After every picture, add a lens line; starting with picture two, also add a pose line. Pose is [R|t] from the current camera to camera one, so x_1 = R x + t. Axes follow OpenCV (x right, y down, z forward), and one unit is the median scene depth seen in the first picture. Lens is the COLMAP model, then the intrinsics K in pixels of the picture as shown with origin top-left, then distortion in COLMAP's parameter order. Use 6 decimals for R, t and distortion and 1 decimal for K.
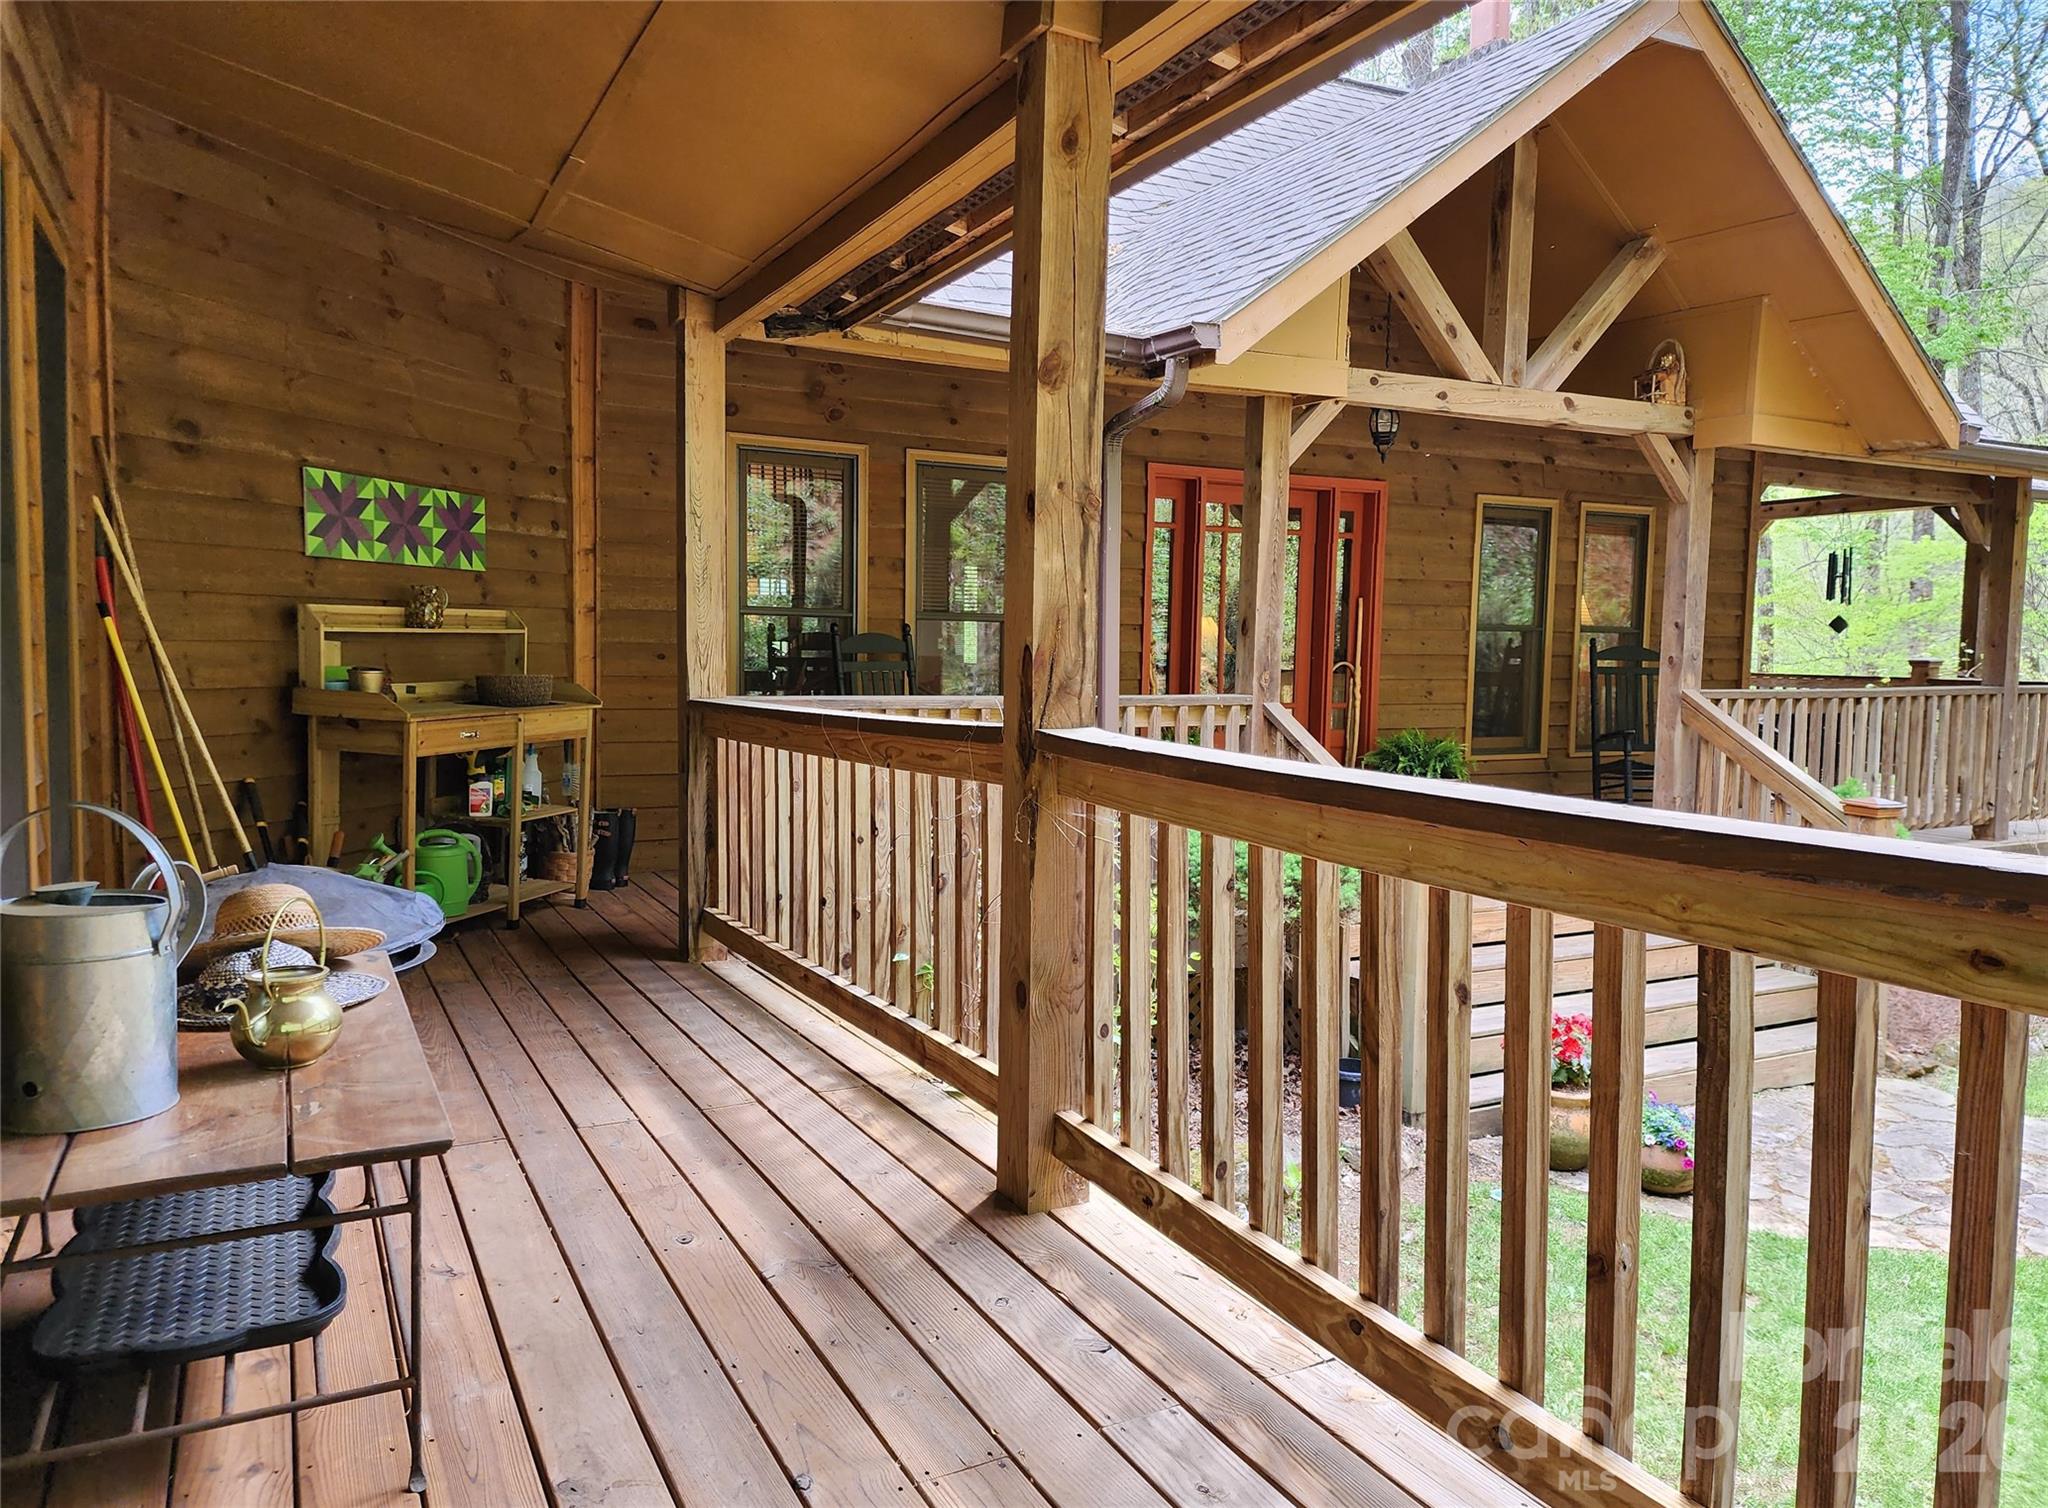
lens RADIAL K [[1400.5, 0, 1027.5], [0, 1400.5, 755.2], [0, 0, 1]] dist [0.031105, -0.012614]
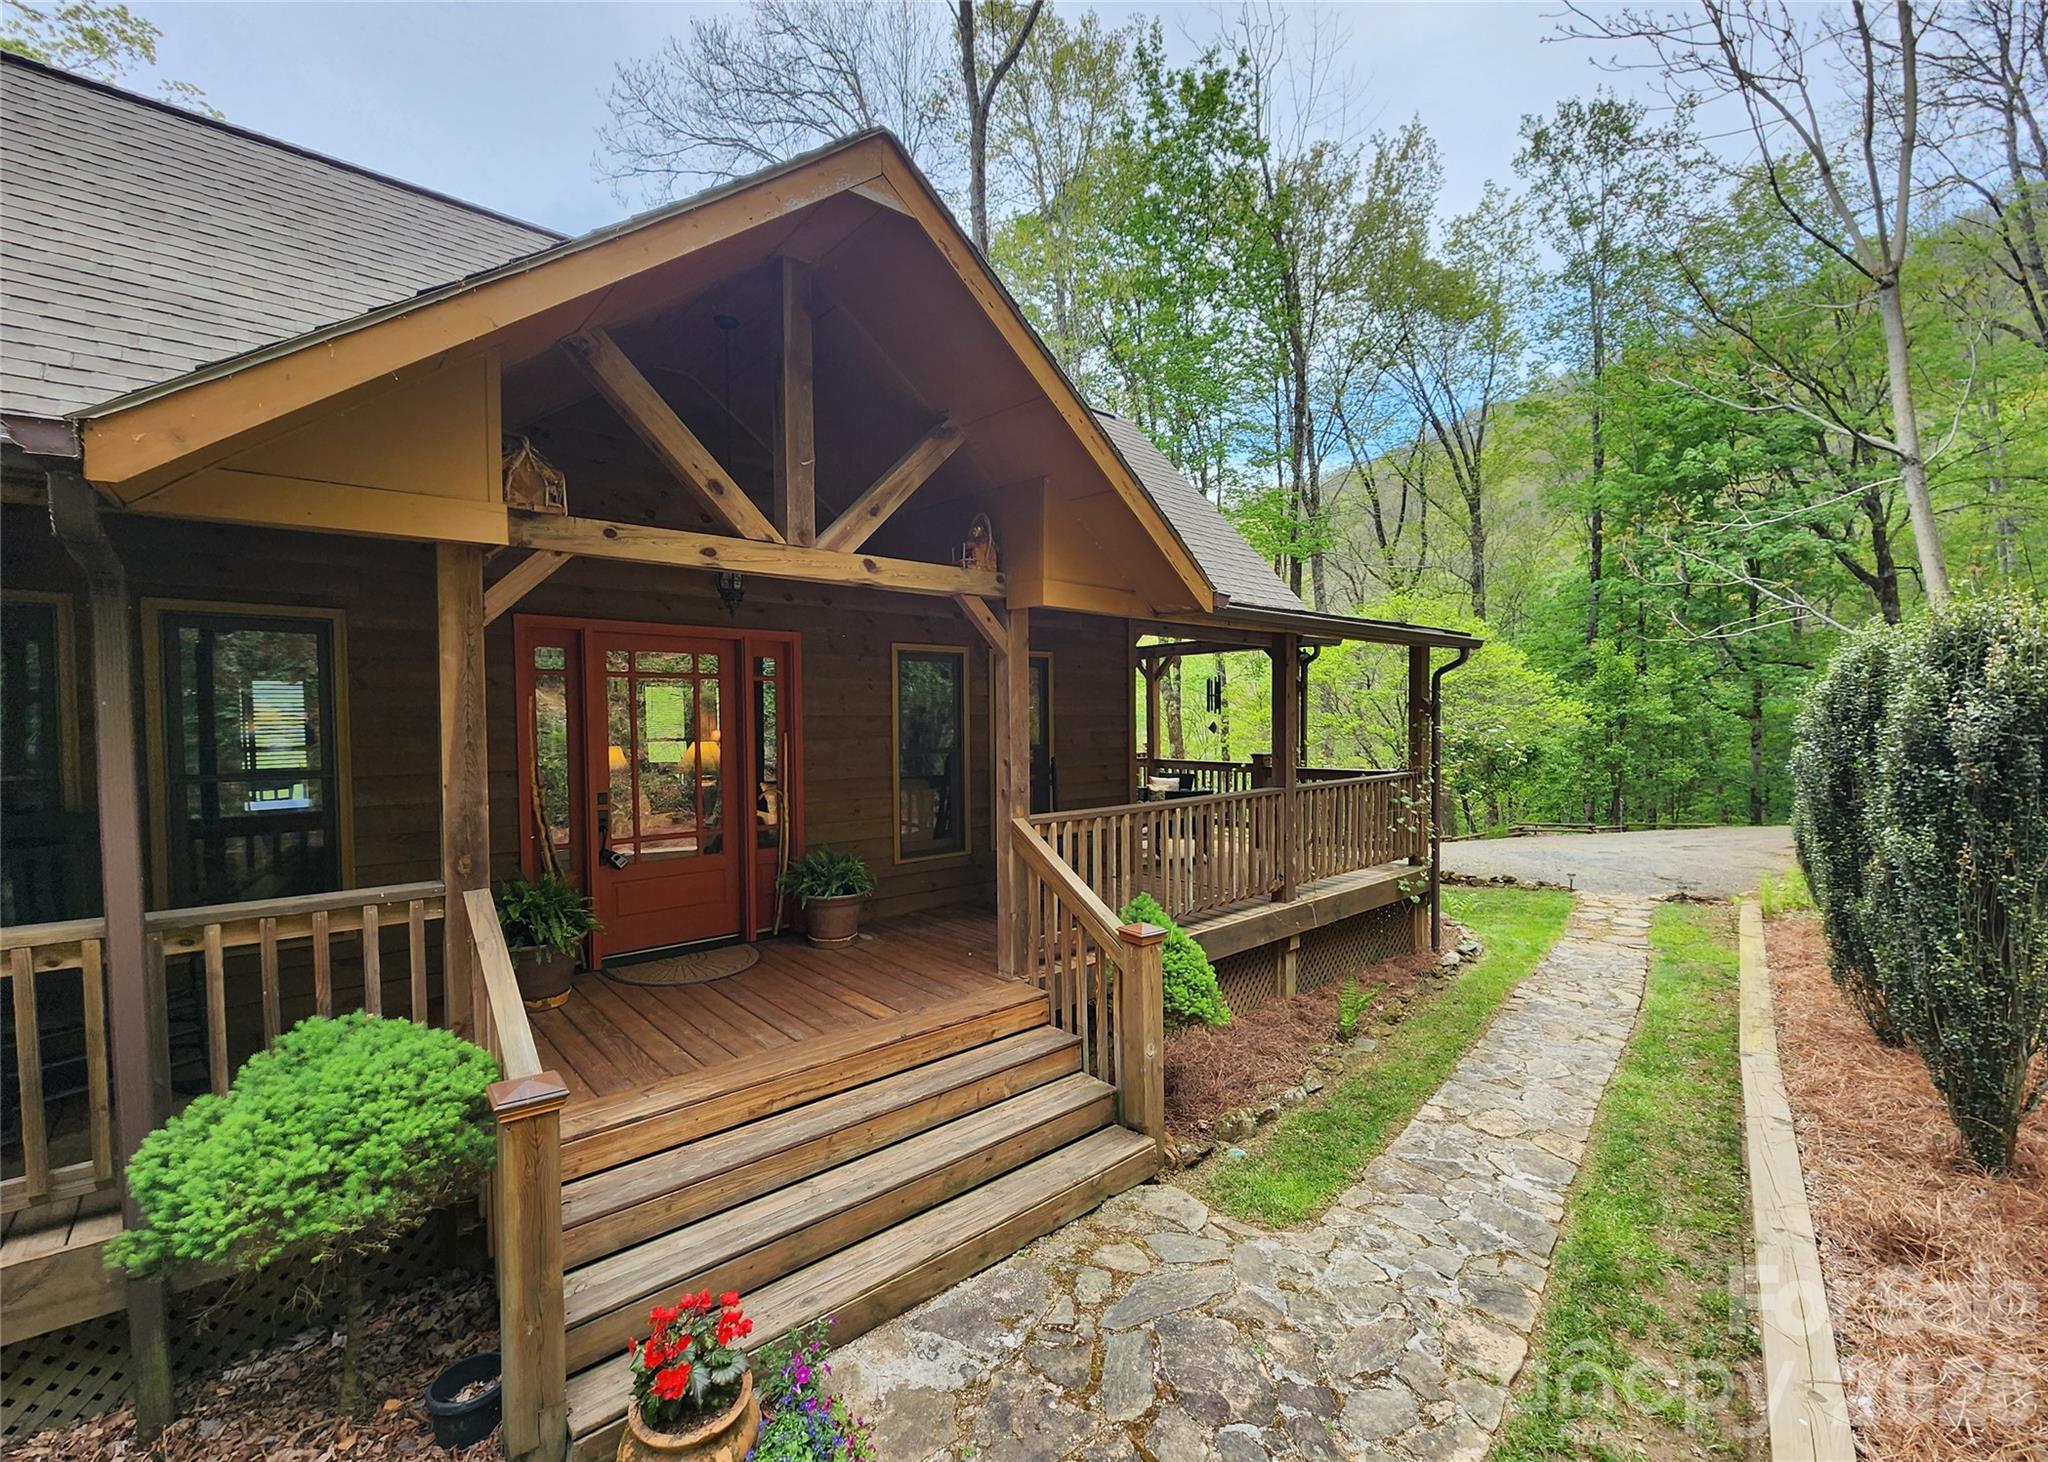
lens RADIAL K [[839.2, 0, 1054.6], [0, 839.2, 754.6], [0, 0, 1]] dist [0.007882, -0.004263]
pose [[0.968359, -0.032473, 0.247441, 0.348384], [0.041299, 0.998679, -0.030561, -0.079983], [-0.246122, 0.039813, 0.968421, 0.349018]]
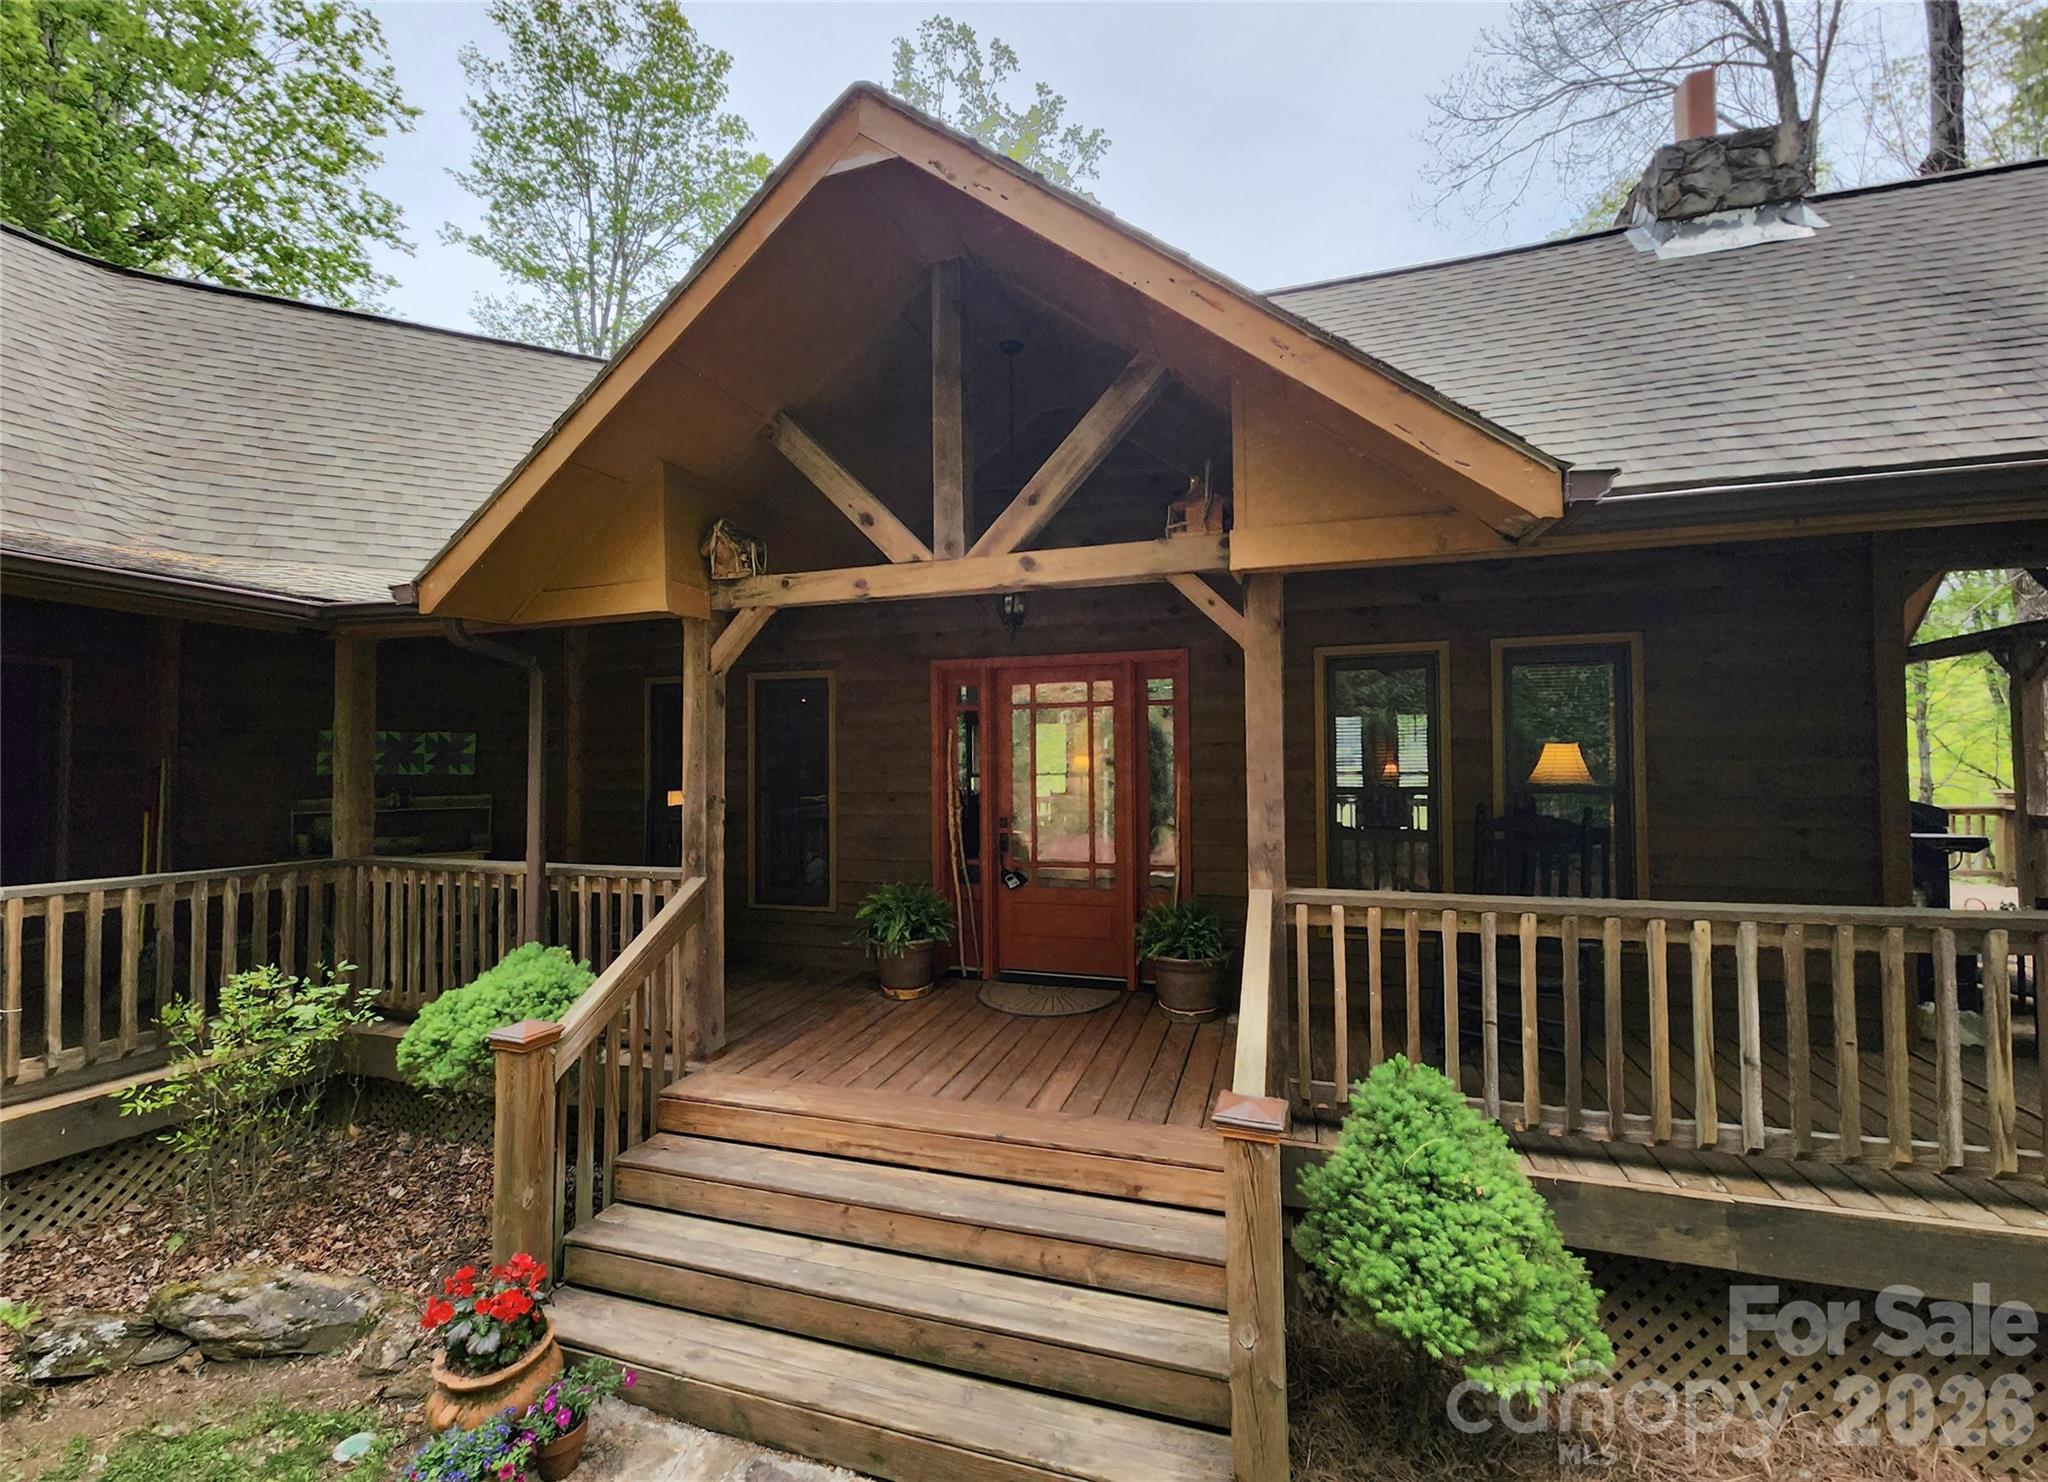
lens RADIAL K [[853.8, 0, 1017.9], [0, 853.8, 744.8], [0, 0, 1]] dist [0.006587, -0.002025]
pose [[0.708622, -0.032593, -0.704835, 0.742330], [-0.039475, 0.995537, -0.085722, -0.084103], [0.704484, 0.088568, 0.704172, 0.603499]]
